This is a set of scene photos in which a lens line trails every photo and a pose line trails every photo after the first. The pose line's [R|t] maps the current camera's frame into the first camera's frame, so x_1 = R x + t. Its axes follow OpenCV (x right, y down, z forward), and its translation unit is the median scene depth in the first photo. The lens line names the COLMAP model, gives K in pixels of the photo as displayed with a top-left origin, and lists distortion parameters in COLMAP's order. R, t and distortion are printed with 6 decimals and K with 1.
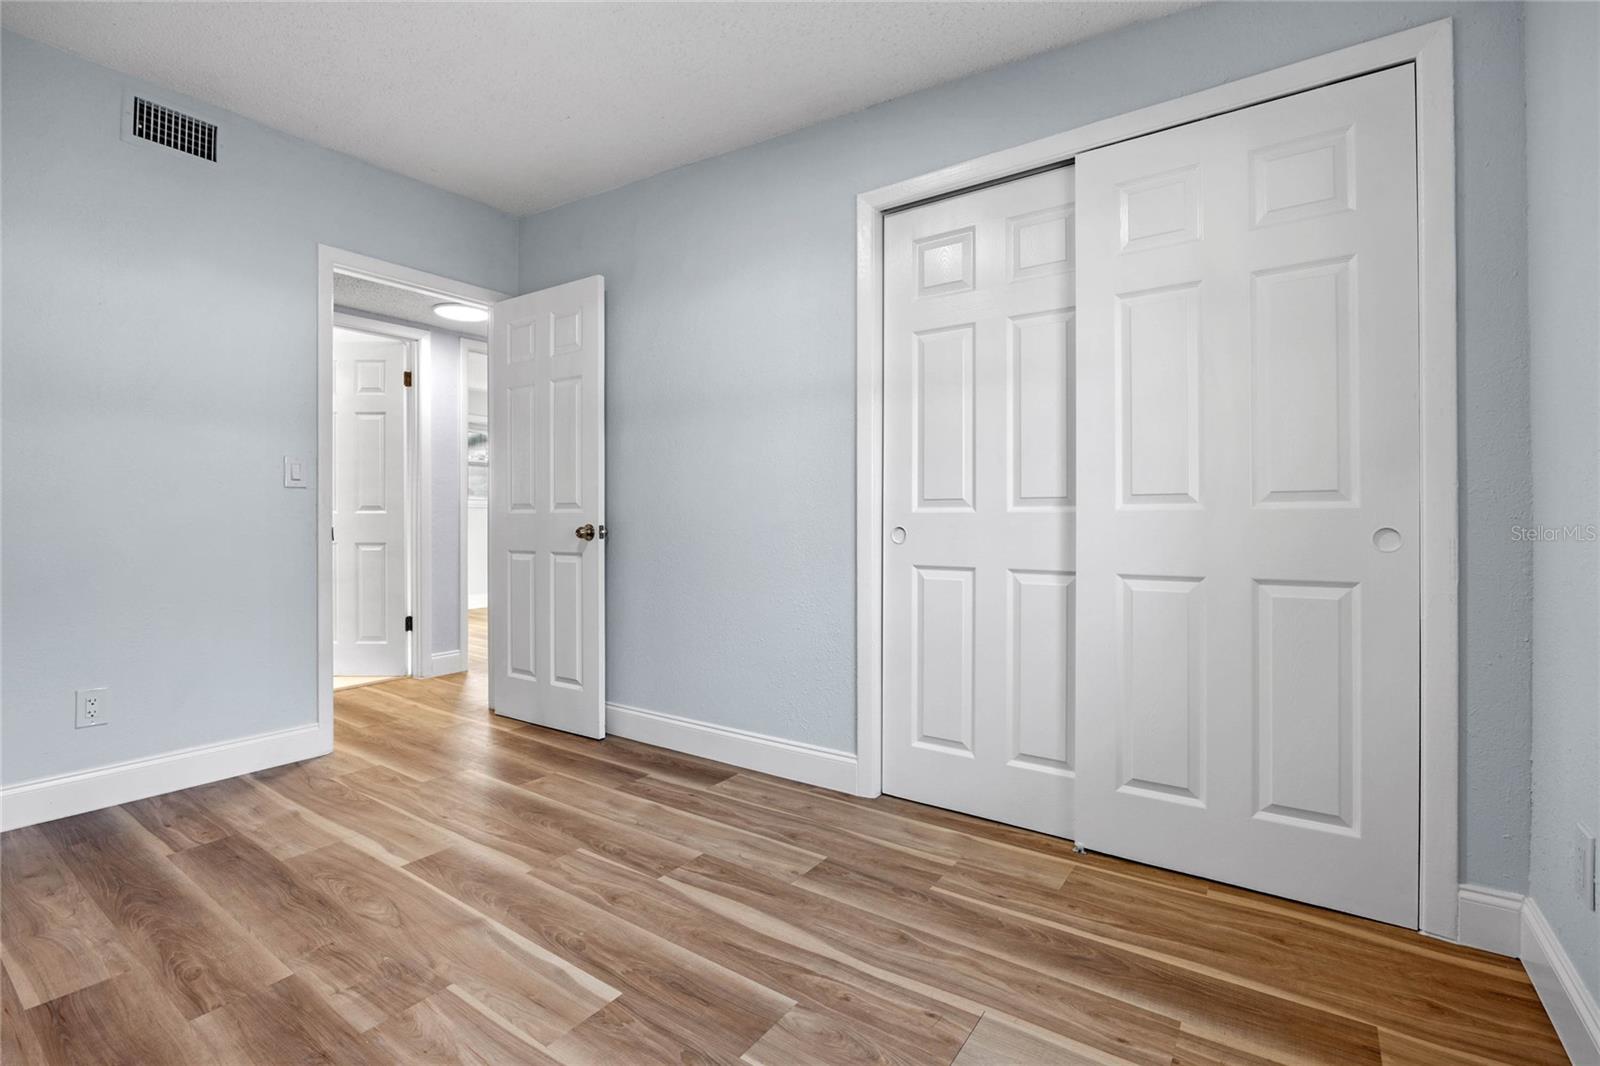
lens RADIAL K [[722.9, 0, 792.0], [0, 722.9, 524.1], [0, 0, 1]] dist [-0.013411, 0.000113]
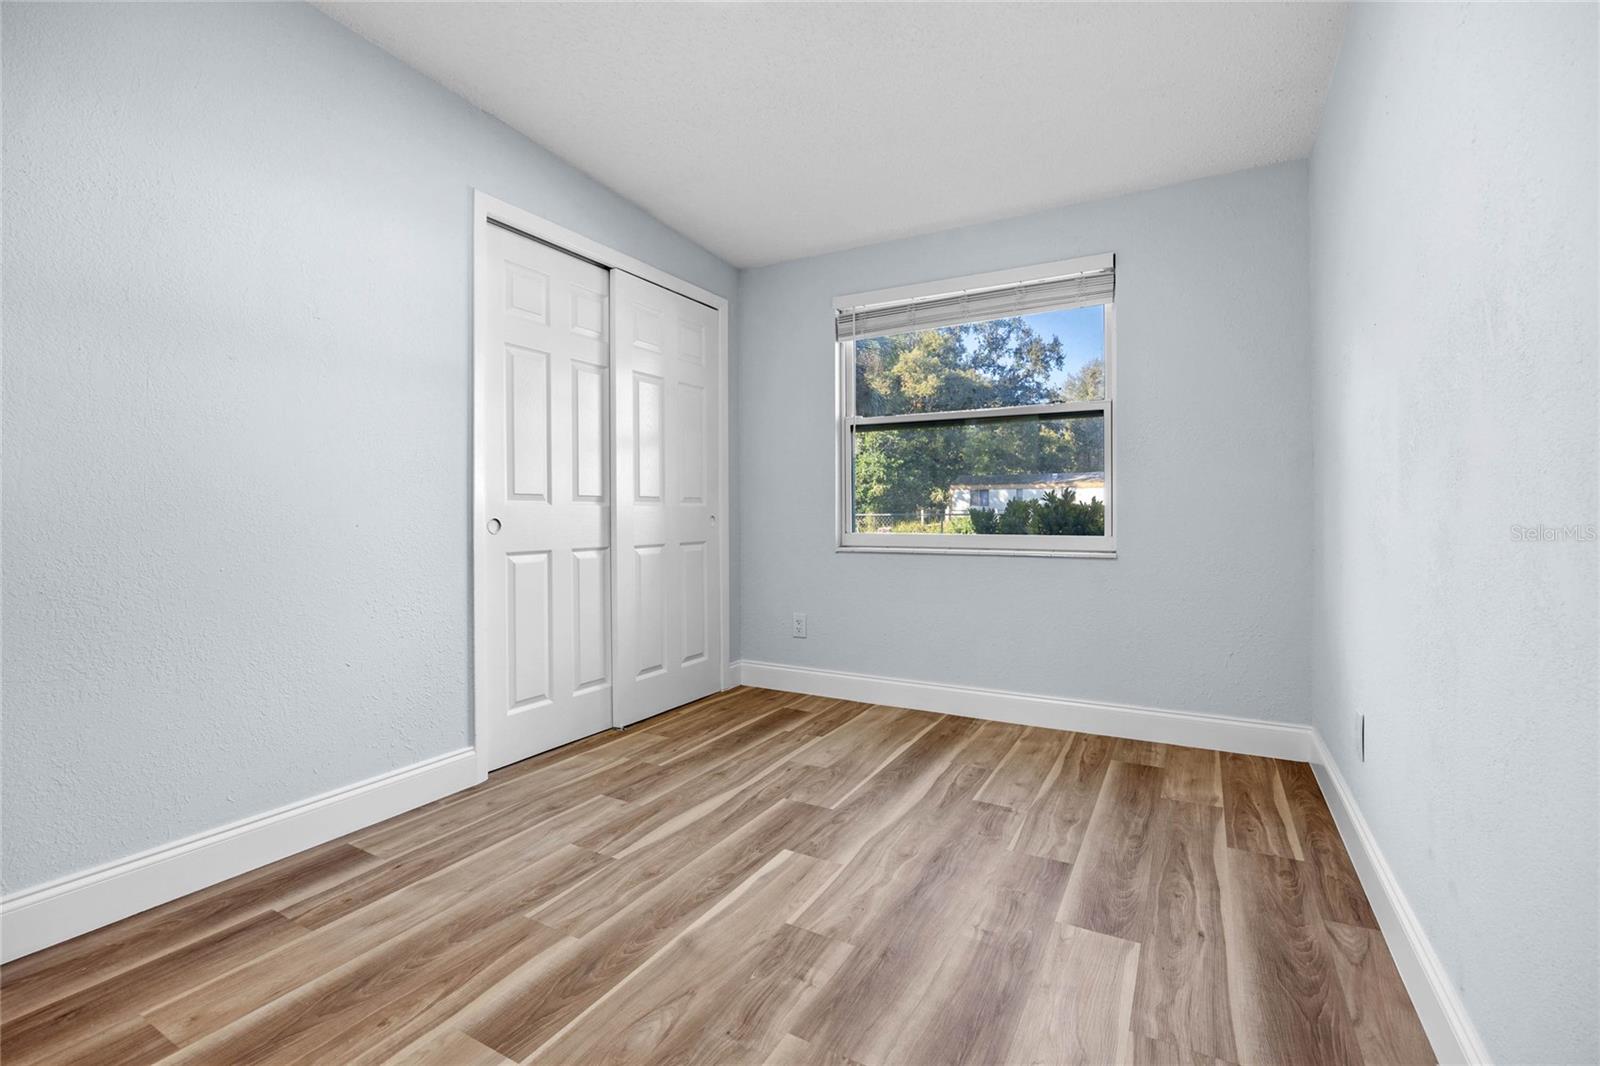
lens RADIAL K [[722.9, 0, 800.2], [0, 722.9, 523.3], [0, 0, 1]] dist [-0.013411, 0.000113]
pose [[-0.120917, -0.010712, 0.992605, -1.211461], [0.006674, 0.999910, 0.011604, 0.003383], [-0.992640, 0.008027, -0.120834, 0.846539]]
